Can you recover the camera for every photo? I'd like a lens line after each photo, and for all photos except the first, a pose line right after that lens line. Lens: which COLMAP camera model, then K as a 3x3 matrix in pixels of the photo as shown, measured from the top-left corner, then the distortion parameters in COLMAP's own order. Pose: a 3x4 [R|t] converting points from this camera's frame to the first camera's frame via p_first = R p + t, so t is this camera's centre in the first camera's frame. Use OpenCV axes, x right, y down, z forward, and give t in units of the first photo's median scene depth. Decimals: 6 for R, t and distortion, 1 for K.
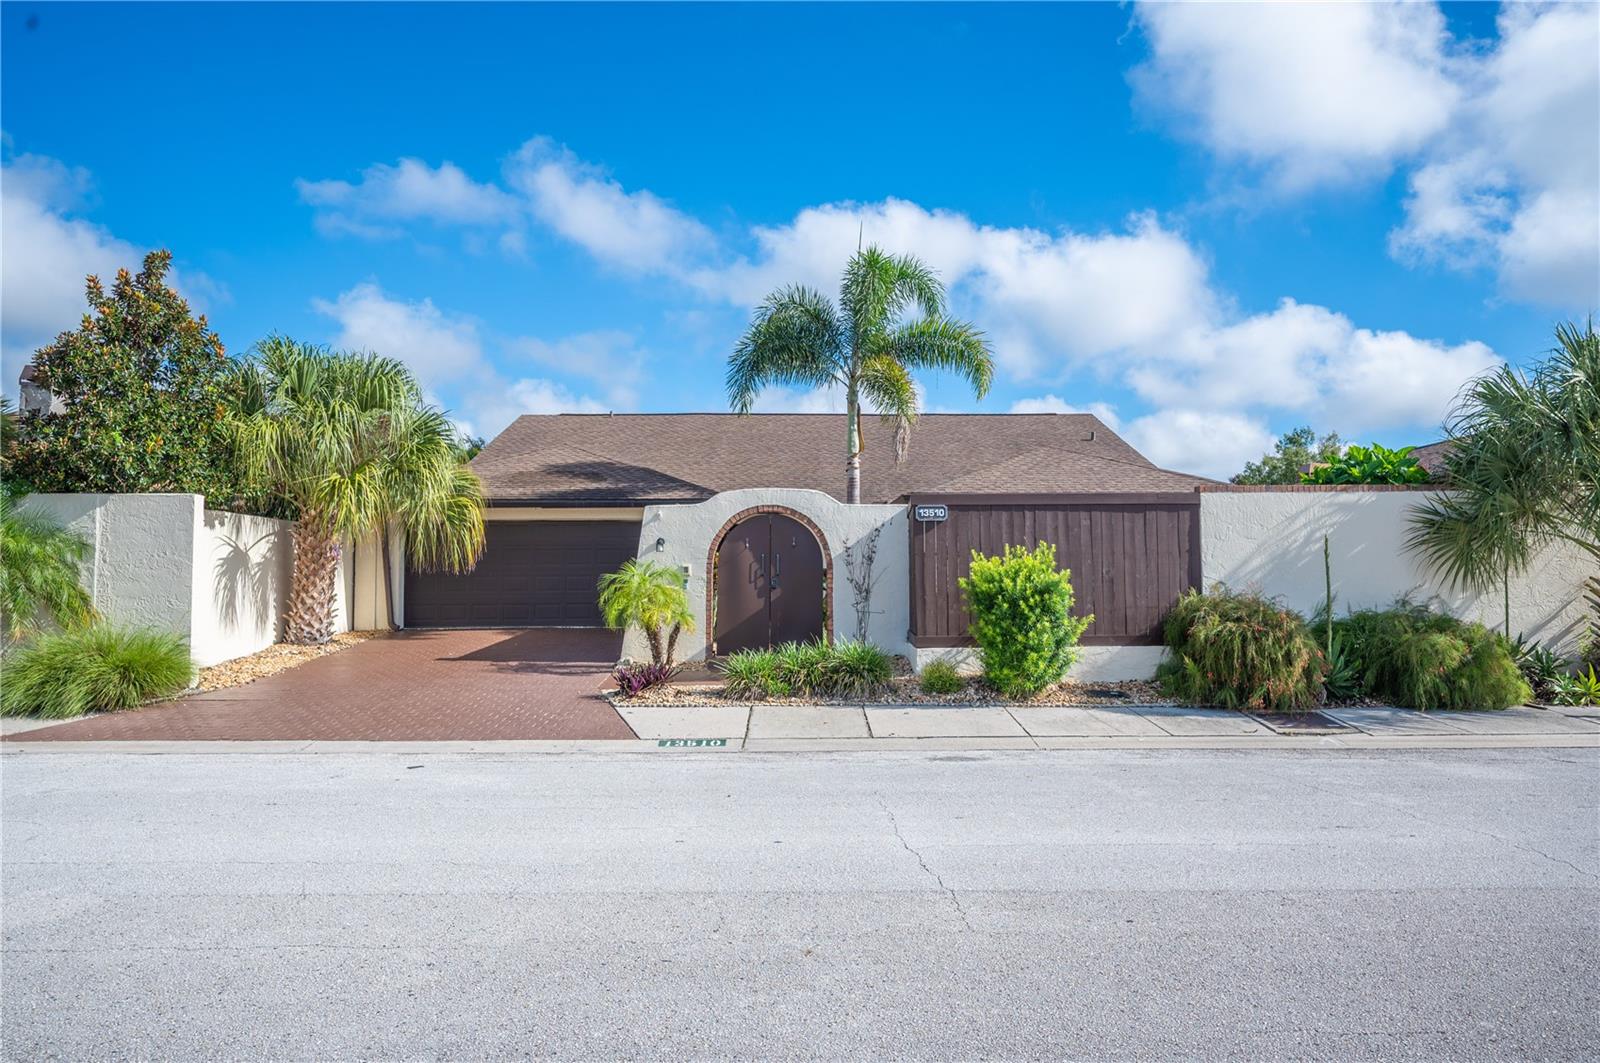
lens RADIAL K [[1002.1, 0, 798.3], [0, 1002.1, 535.0], [0, 0, 1]] dist [-0.008407, 0.001687]
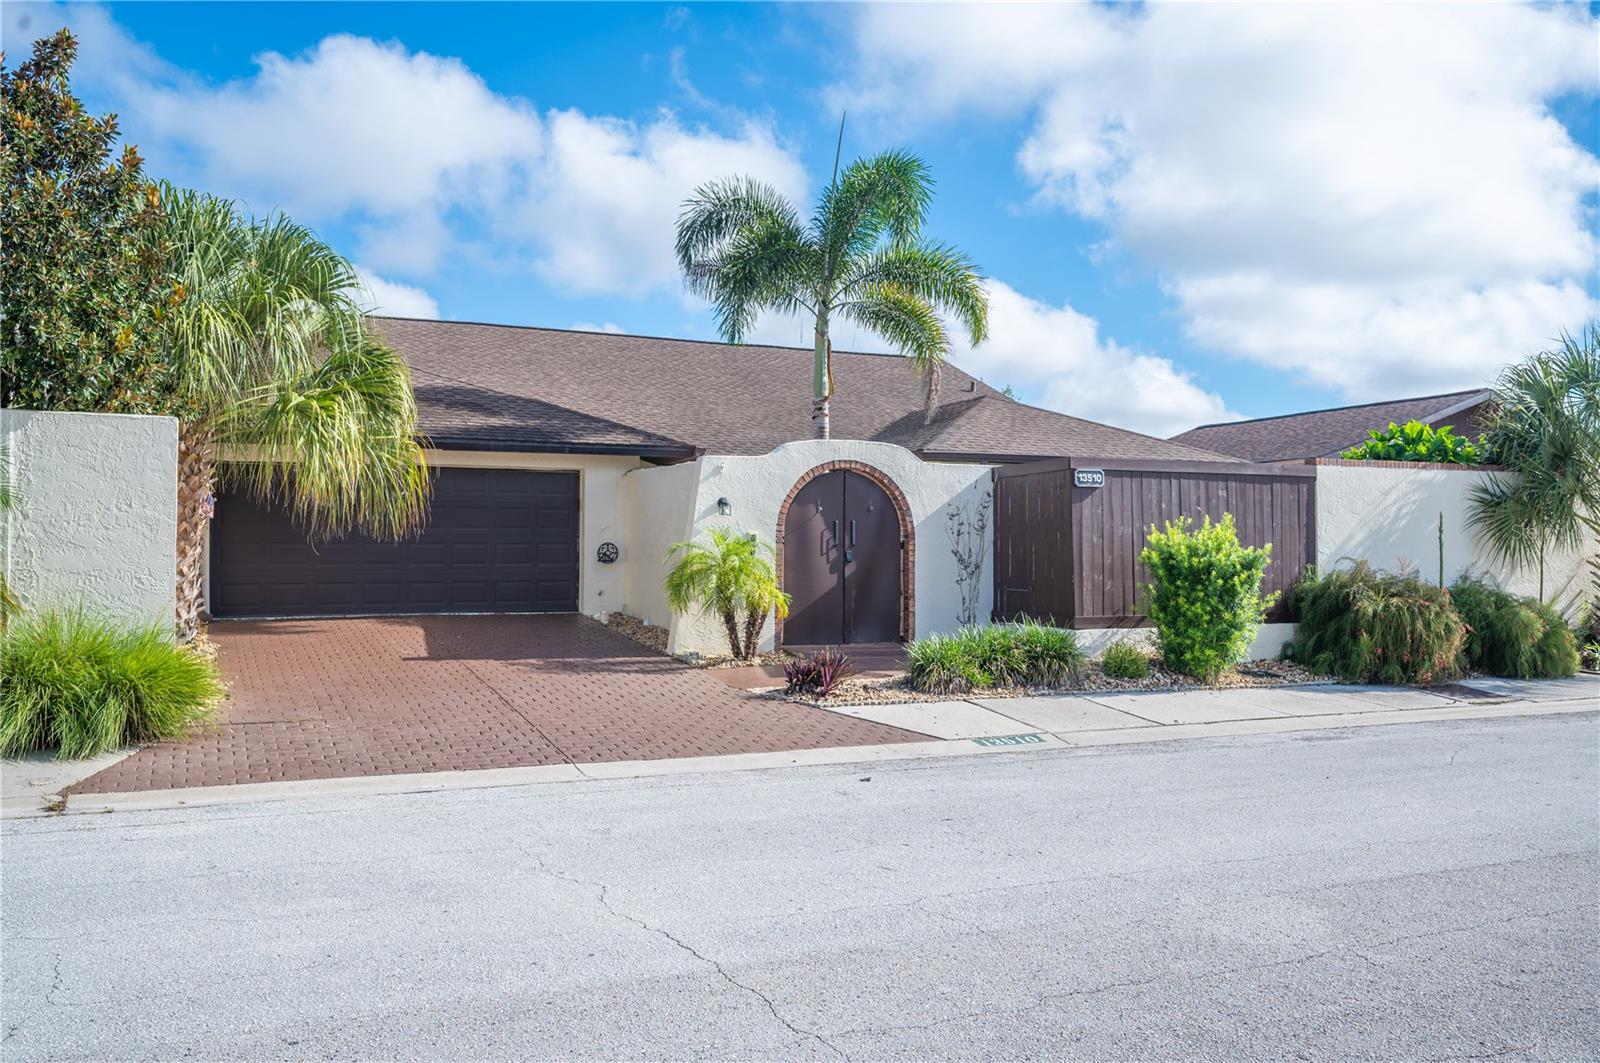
lens RADIAL K [[1303.1, 0, 797.8], [0, 1303.1, 530.7], [0, 0, 1]] dist [-0.017662, 0.012413]
pose [[0.916018, 0.013409, 0.400913, -0.565767], [-0.025089, 0.999400, 0.023898, 0.003608], [-0.400352, -0.031949, 0.915804, 0.043507]]
